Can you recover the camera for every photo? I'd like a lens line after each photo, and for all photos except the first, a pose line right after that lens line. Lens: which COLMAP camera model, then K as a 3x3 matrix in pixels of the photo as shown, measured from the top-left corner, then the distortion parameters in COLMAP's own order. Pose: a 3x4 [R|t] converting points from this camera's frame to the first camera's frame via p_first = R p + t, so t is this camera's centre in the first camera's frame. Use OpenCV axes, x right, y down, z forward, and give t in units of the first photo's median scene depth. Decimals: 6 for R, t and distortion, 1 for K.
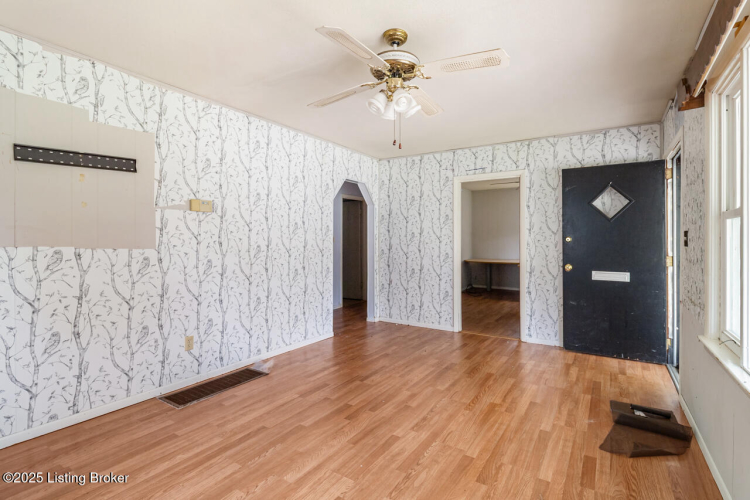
lens RADIAL K [[360.3, 0, 376.9], [0, 360.3, 242.1], [0, 0, 1]] dist [-0.002105, -0.000795]
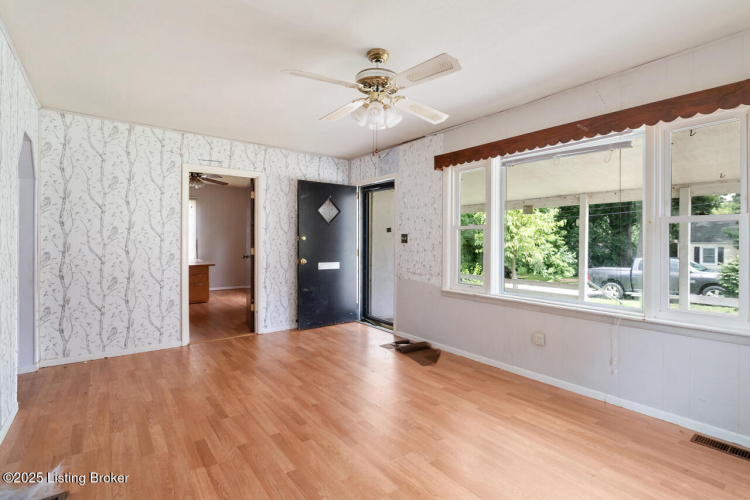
lens RADIAL K [[360.3, 0, 372.8], [0, 360.3, 245.9], [0, 0, 1]] dist [-0.002105, -0.000795]
pose [[0.347331, -0.016150, 0.937603, -0.478621], [-0.002295, 0.999834, 0.018072, -0.004314], [-0.937740, -0.008429, 0.347236, 0.322213]]
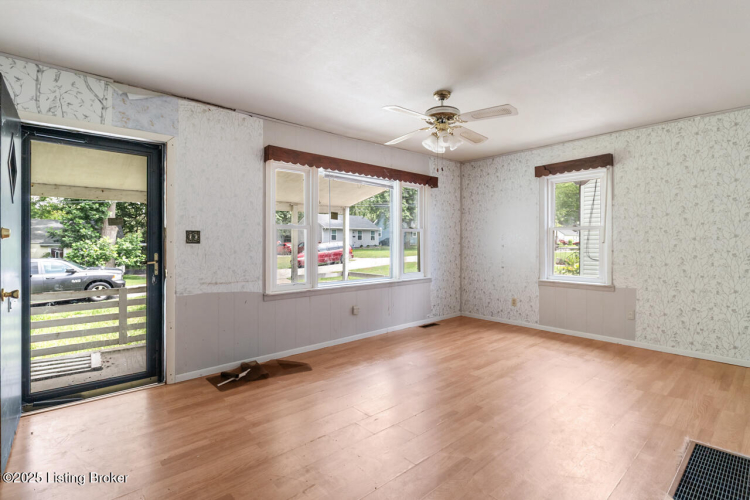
lens RADIAL K [[360.3, 0, 376.8], [0, 360.3, 248.5], [0, 0, 1]] dist [-0.002105, -0.000795]
pose [[-0.962793, -0.006652, 0.270158, -0.041060], [-0.001788, 0.999832, 0.018244, 0.002266], [-0.270234, 0.017082, -0.962643, 1.170676]]
